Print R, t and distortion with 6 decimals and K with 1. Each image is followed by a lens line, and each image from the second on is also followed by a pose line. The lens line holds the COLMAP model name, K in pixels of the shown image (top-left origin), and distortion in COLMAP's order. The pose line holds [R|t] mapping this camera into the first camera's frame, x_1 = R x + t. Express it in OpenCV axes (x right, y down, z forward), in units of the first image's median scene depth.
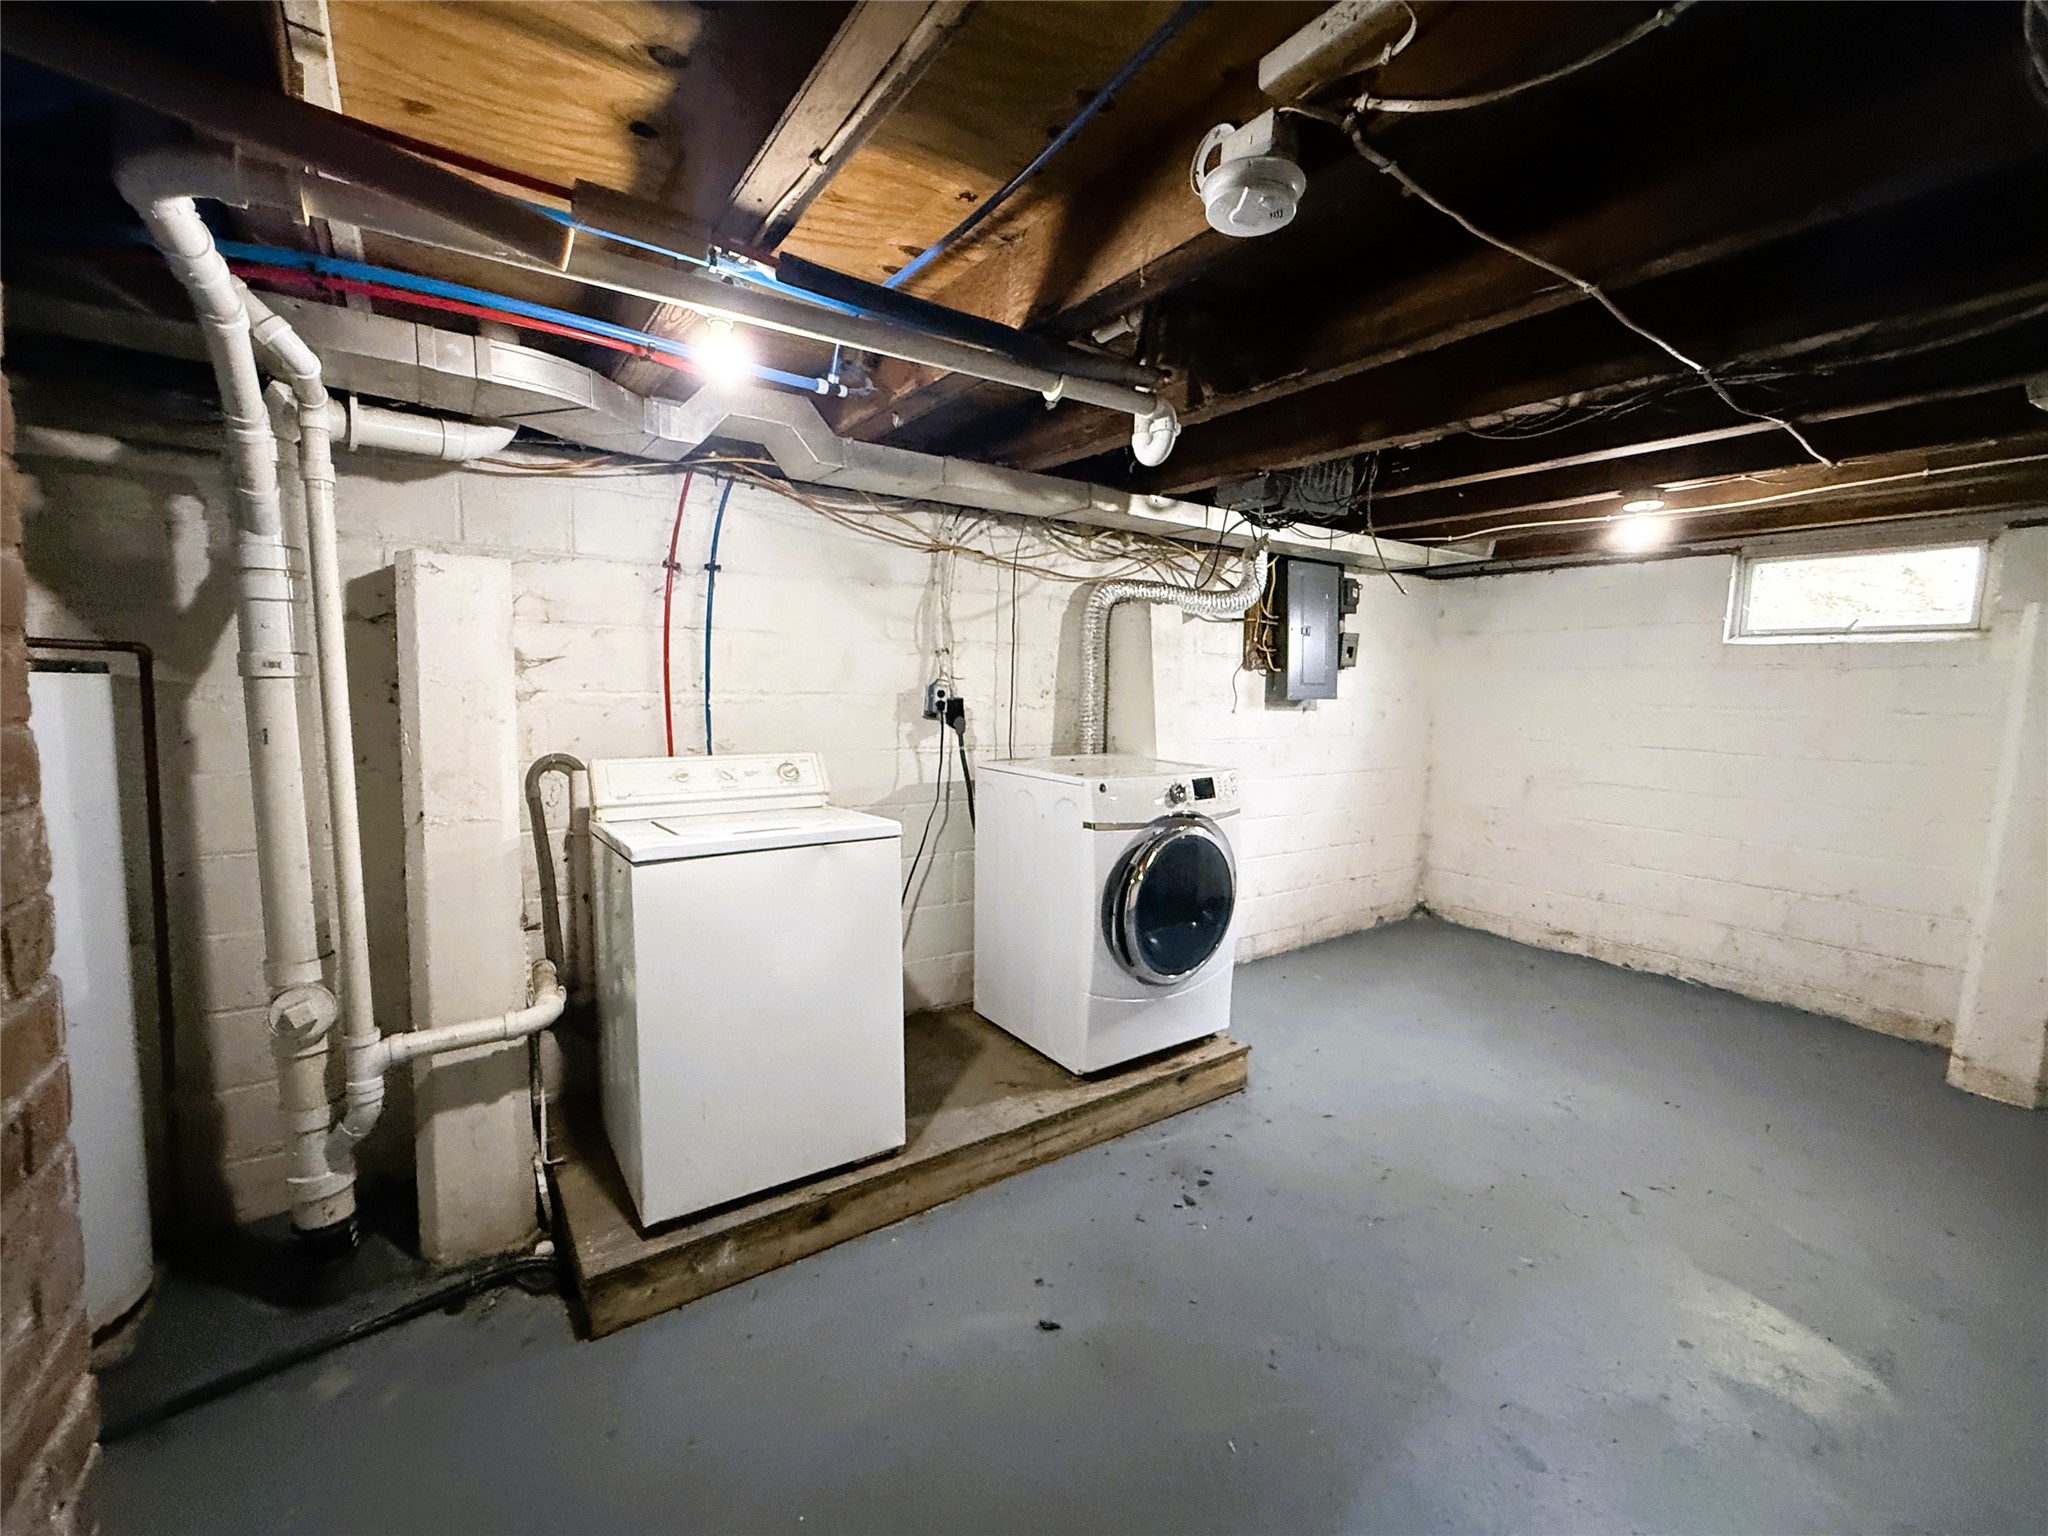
lens RADIAL K [[820.0, 0, 1017.6], [0, 820.0, 766.6], [0, 0, 1]] dist [0.000548, 0.000691]
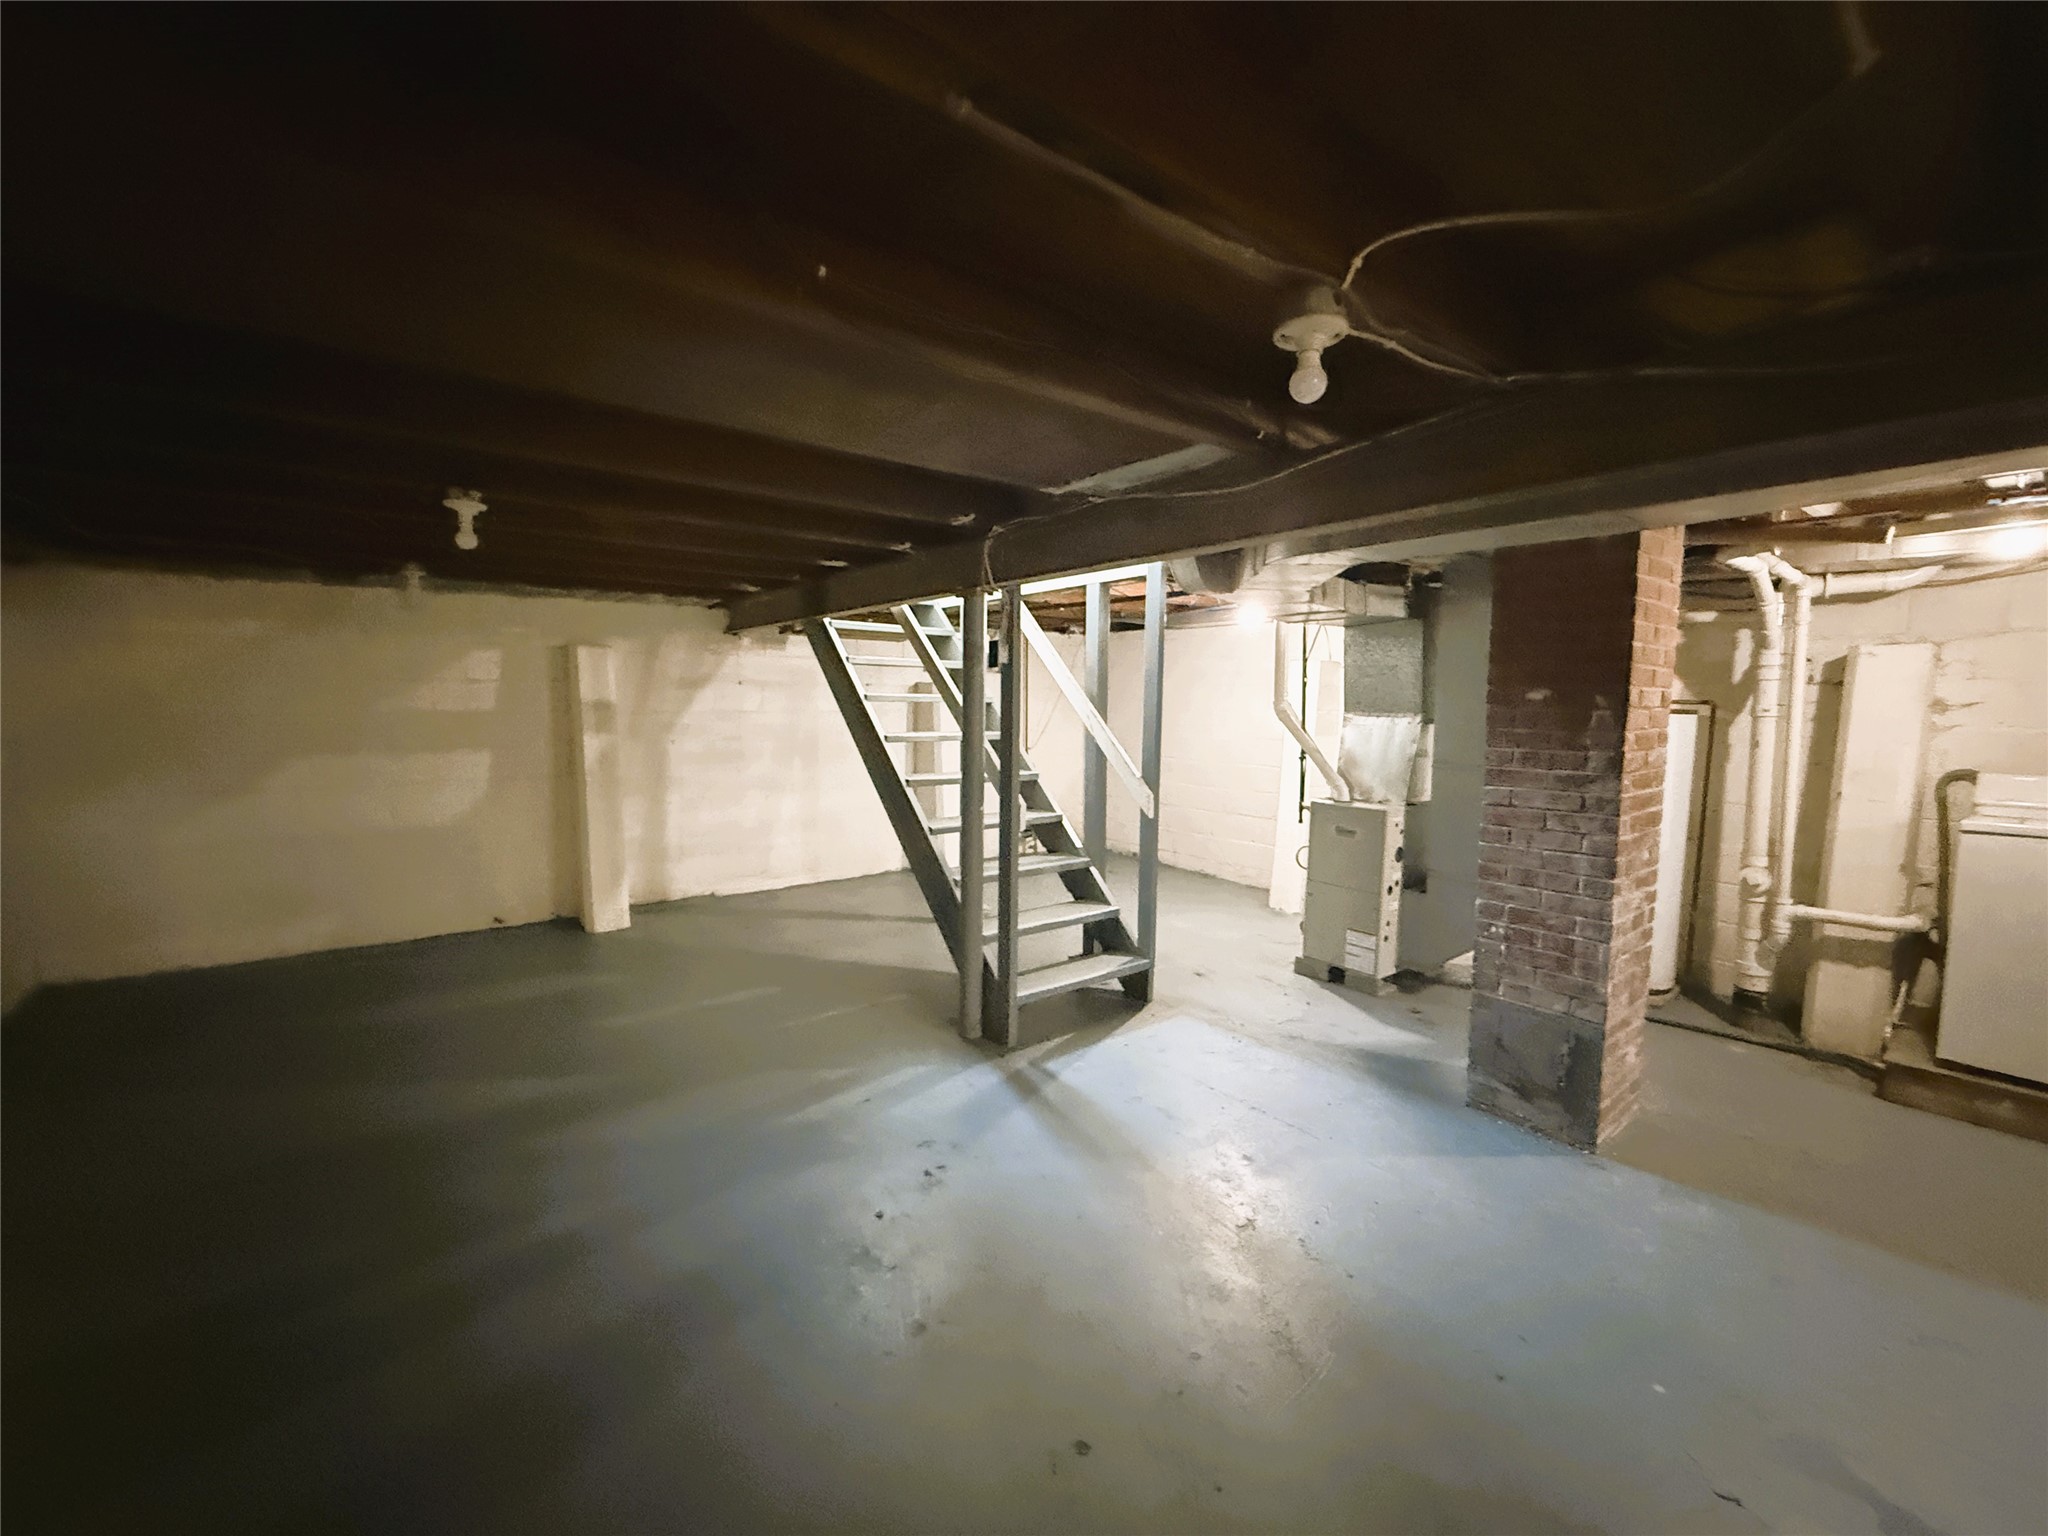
lens RADIAL K [[820.0, 0, 1017.6], [0, 820.0, 766.6], [0, 0, 1]] dist [0.000548, 0.000691]
pose [[0.045631, 0.062950, -0.996973, 1.042744], [-0.104025, 0.992886, 0.057931, 0.090363], [0.993527, 0.101067, 0.051854, -0.939902]]
